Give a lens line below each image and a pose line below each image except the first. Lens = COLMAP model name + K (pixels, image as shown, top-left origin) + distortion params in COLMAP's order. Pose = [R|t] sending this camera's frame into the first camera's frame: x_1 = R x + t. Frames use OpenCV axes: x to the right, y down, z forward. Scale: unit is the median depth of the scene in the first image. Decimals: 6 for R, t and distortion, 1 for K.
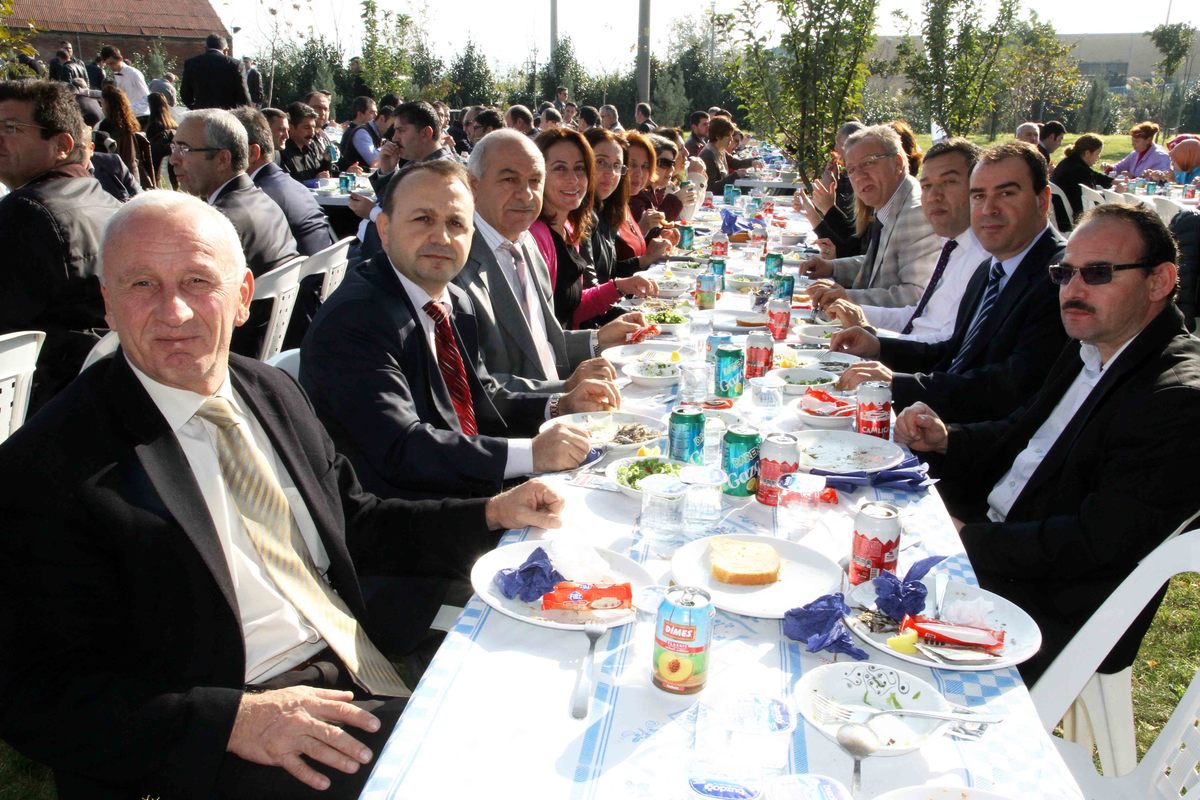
lens RADIAL K [[1042.1, 0, 600.0], [0, 1042.1, 400.0], [0, 0, 1]] dist [-0.035925, 0.074967]
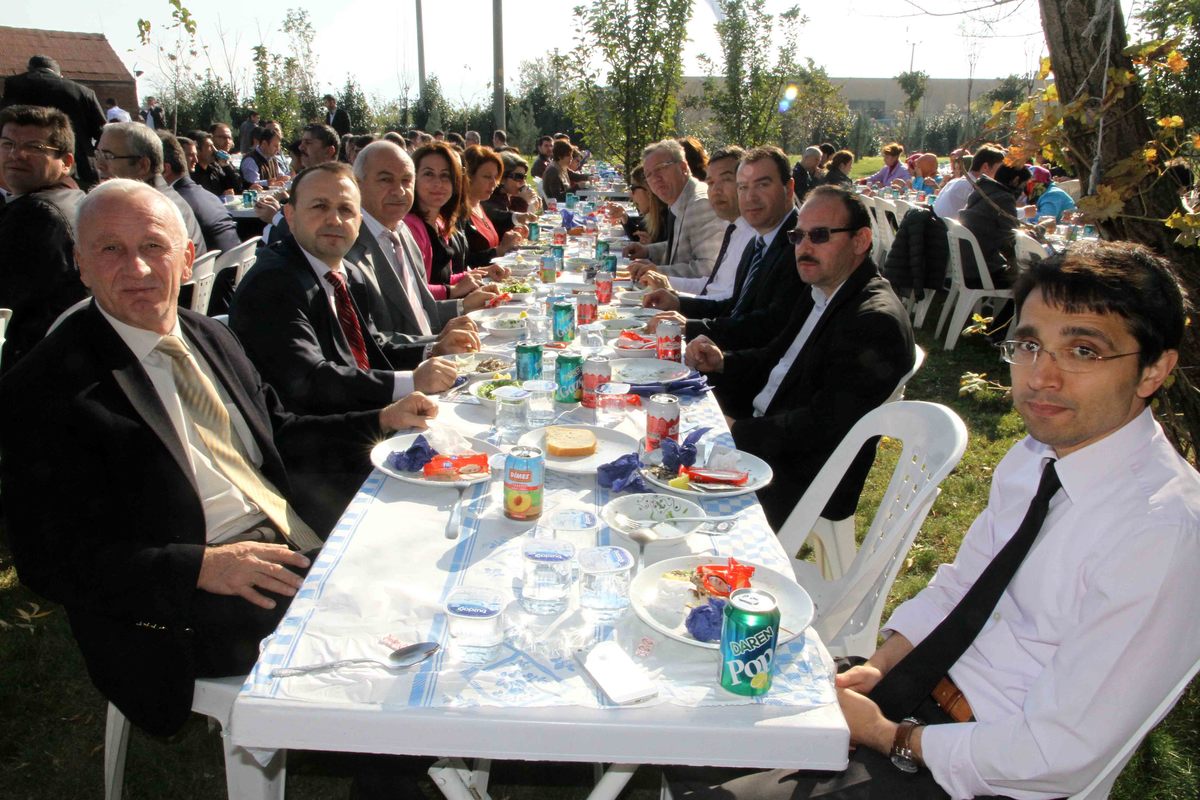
lens RADIAL K [[875.1, 0, 600.0], [0, 875.1, 400.0], [0, 0, 1]] dist [-0.097601, 0.096768]
pose [[0.988916, -0.050917, 0.139470, 0.013231], [0.047908, 0.998543, 0.024850, 0.055712], [-0.140532, -0.017893, 0.989914, -0.120762]]
